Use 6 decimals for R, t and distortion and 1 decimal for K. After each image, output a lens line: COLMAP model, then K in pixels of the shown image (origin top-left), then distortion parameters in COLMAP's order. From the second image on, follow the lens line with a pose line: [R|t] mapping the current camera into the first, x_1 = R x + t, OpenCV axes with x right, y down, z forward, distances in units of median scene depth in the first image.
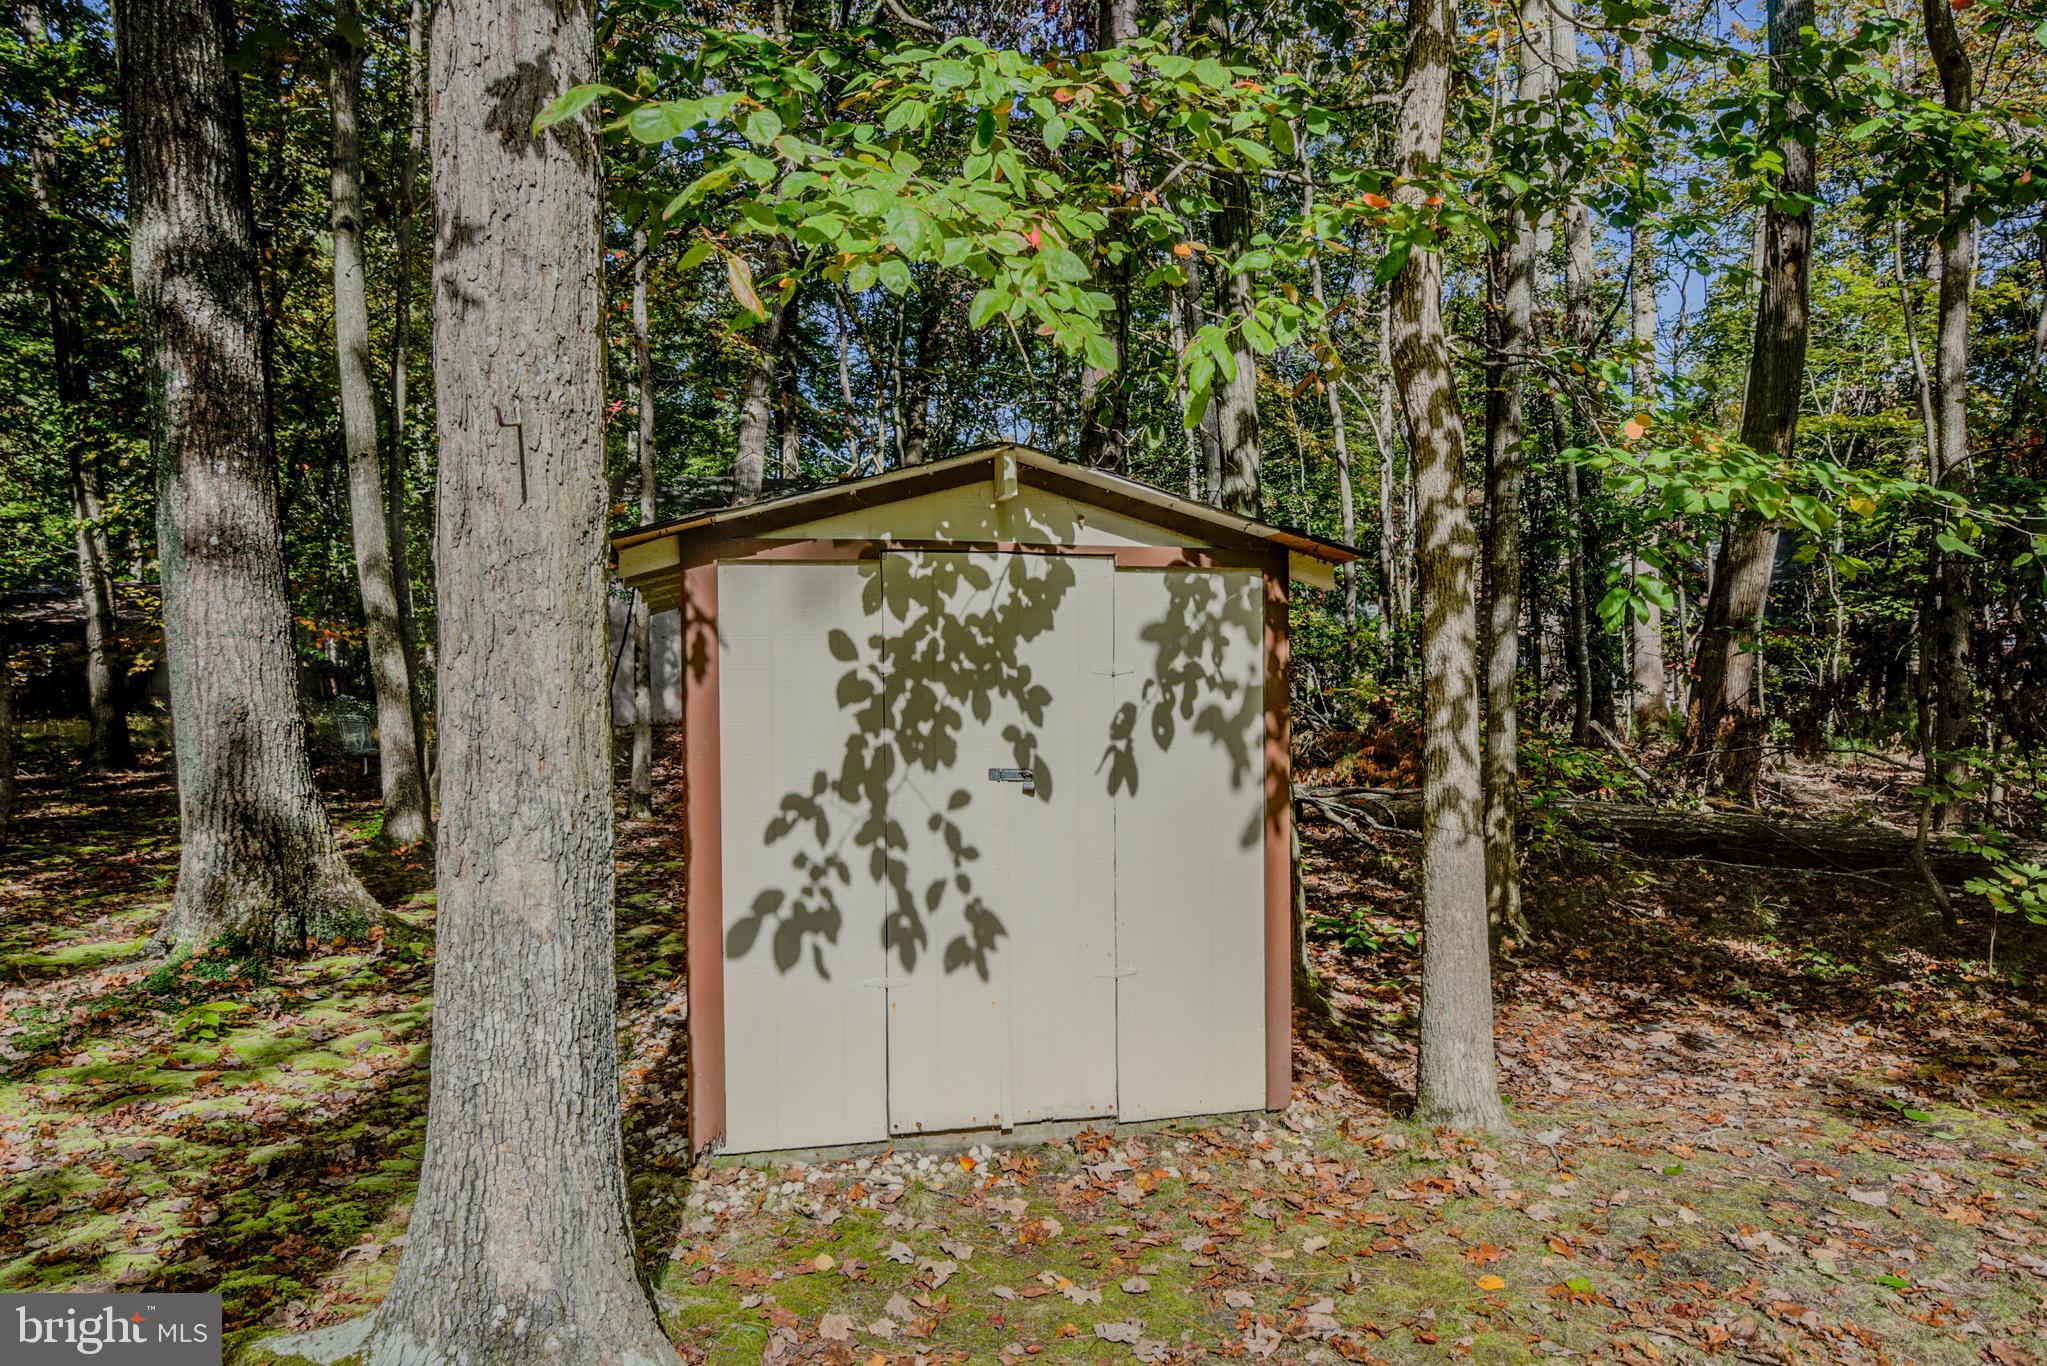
lens RADIAL K [[1353.2, 0, 1028.5], [0, 1353.2, 681.5], [0, 0, 1]] dist [-0.020224, -0.000248]
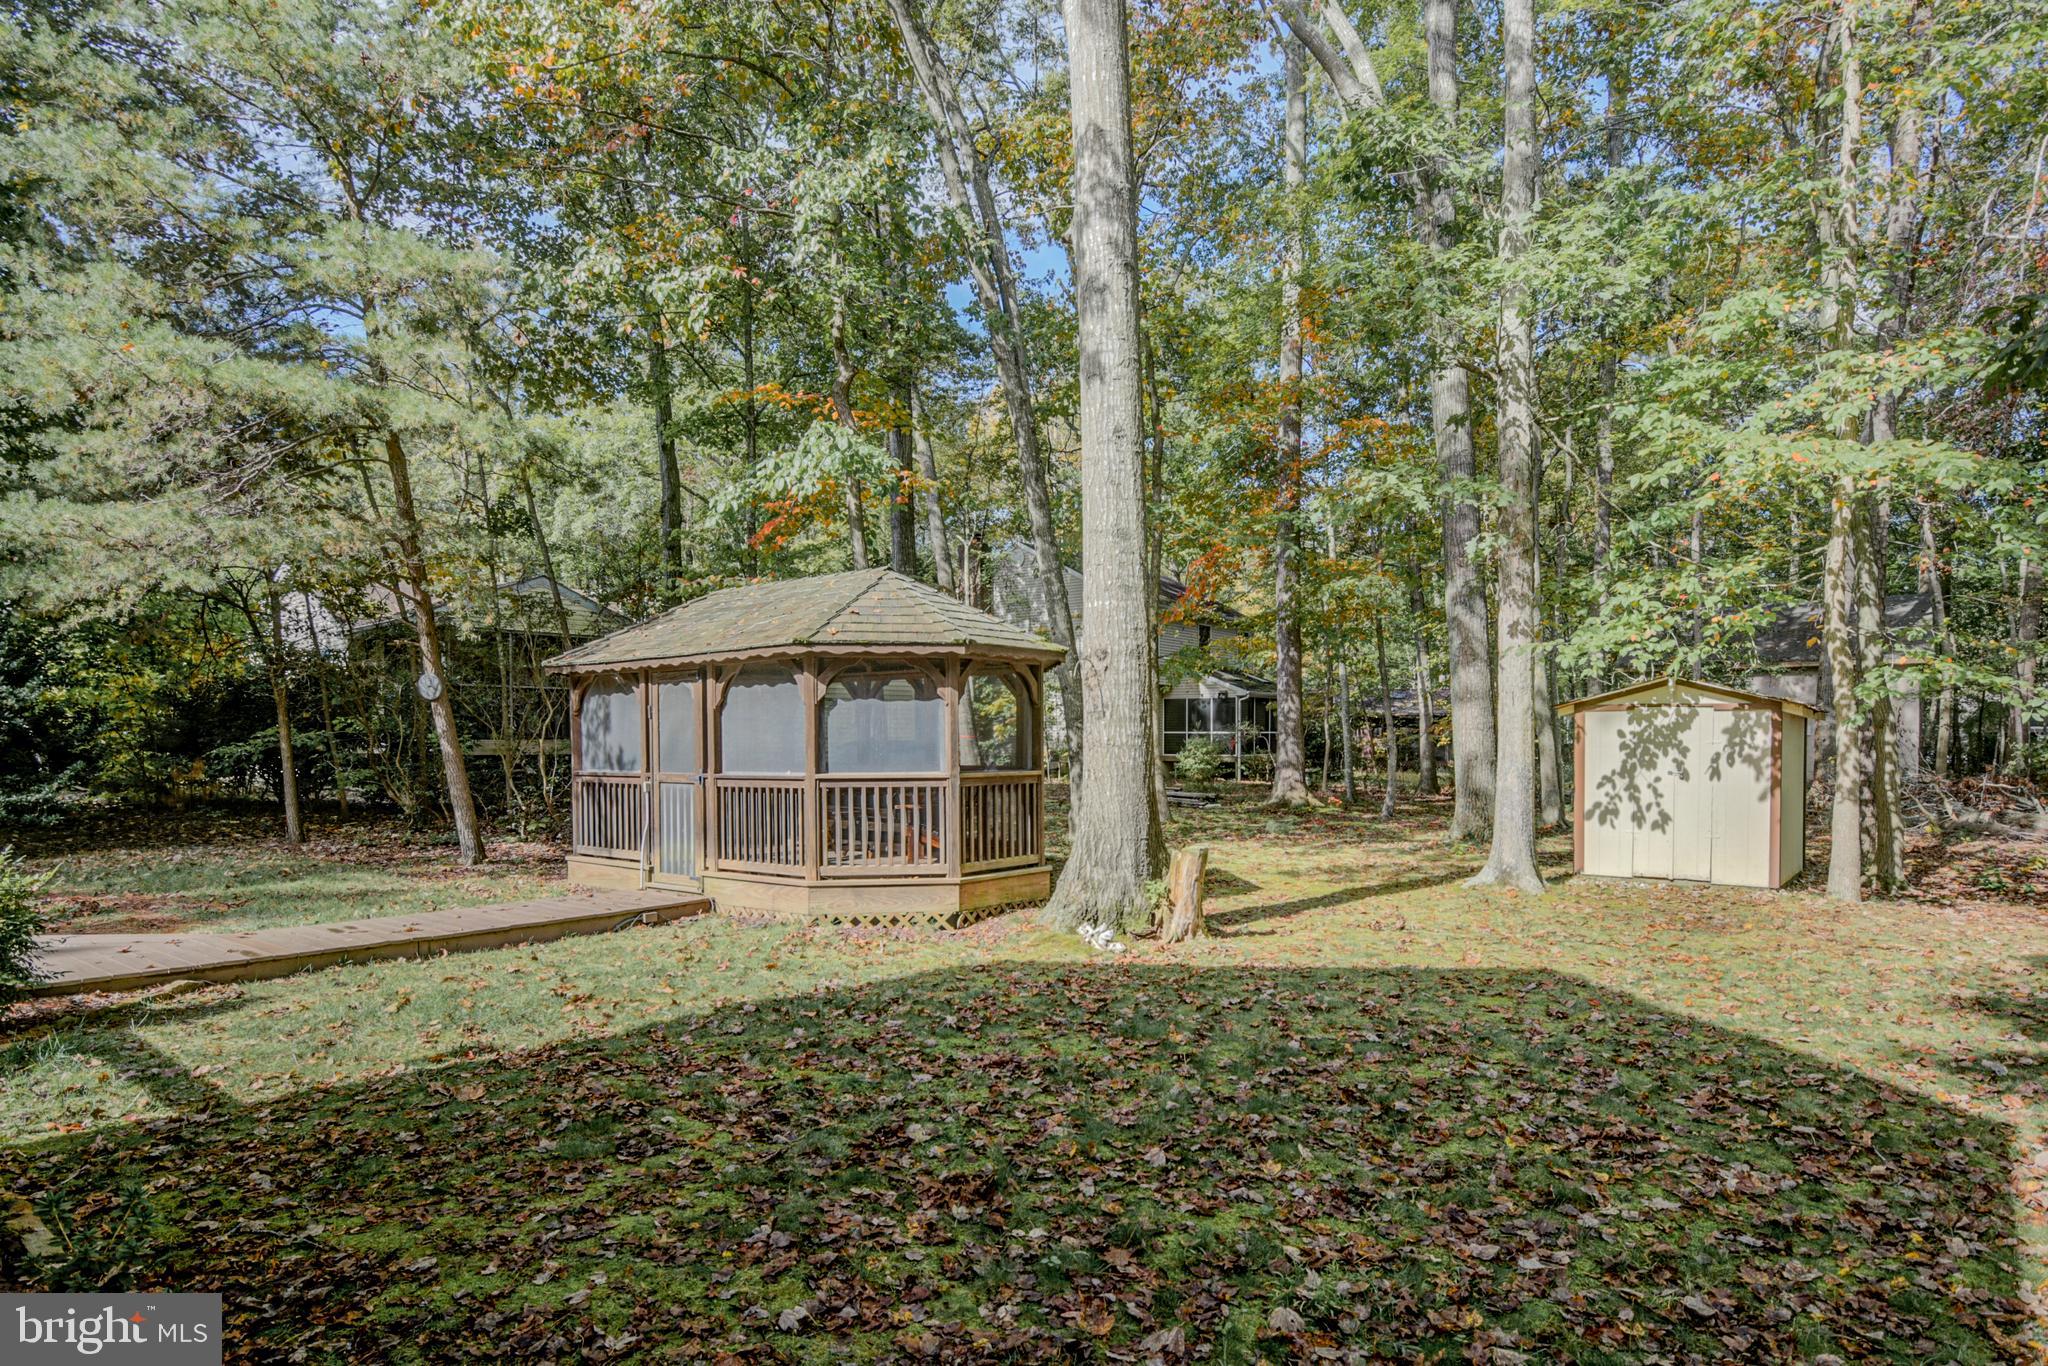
lens RADIAL K [[1027.1, 0, 1062.5], [0, 1027.1, 750.7], [0, 0, 1]] dist [-0.013649, -0.001015]
pose [[0.588754, 0.016997, -0.808133, 1.135102], [-0.022427, 0.999737, 0.004689, 0.036249], [0.808001, 0.015364, 0.588981, -1.707458]]
